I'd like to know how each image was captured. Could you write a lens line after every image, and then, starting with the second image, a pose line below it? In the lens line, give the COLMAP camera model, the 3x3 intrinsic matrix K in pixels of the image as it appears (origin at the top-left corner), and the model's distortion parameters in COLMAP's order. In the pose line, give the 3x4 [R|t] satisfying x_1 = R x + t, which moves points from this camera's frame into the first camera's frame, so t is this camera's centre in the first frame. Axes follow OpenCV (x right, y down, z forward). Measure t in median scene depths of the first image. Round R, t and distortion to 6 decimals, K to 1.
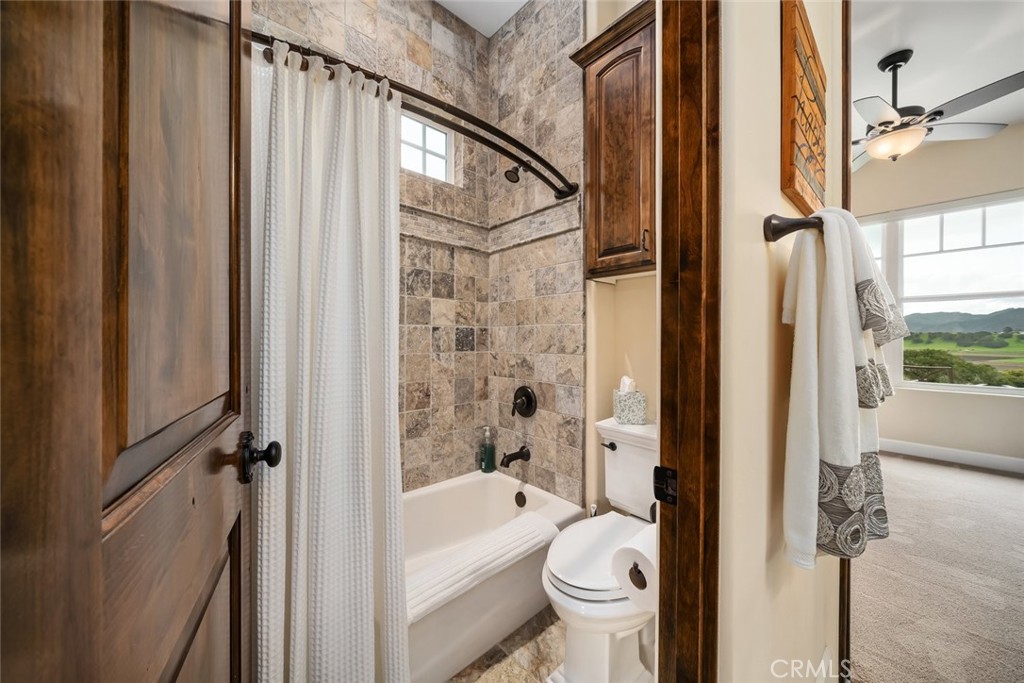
lens RADIAL K [[351.0, 0, 512.0], [0, 351.0, 341.5], [0, 0, 1]] dist [0.000091, 0.000024]
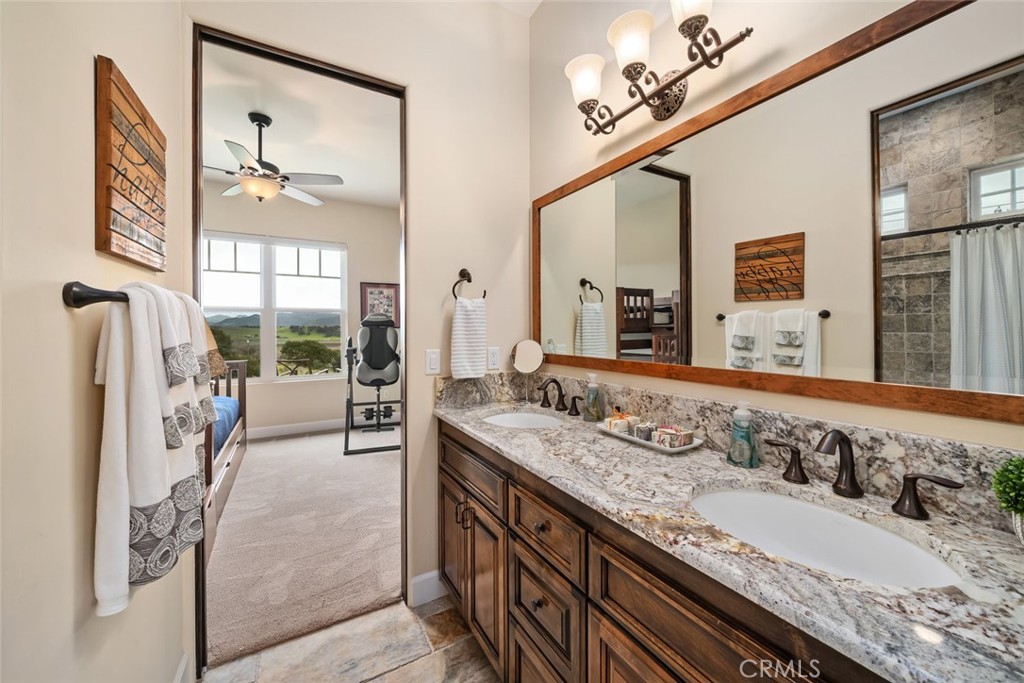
lens RADIAL K [[382.0, 0, 509.8], [0, 382.0, 327.9], [0, 0, 1]] dist [-0.002440, -0.000285]
pose [[0.215676, 0.002422, 0.976462, -0.050755], [0.011983, 0.999915, -0.005127, -0.209948], [-0.976391, 0.012806, 0.215629, -0.443699]]
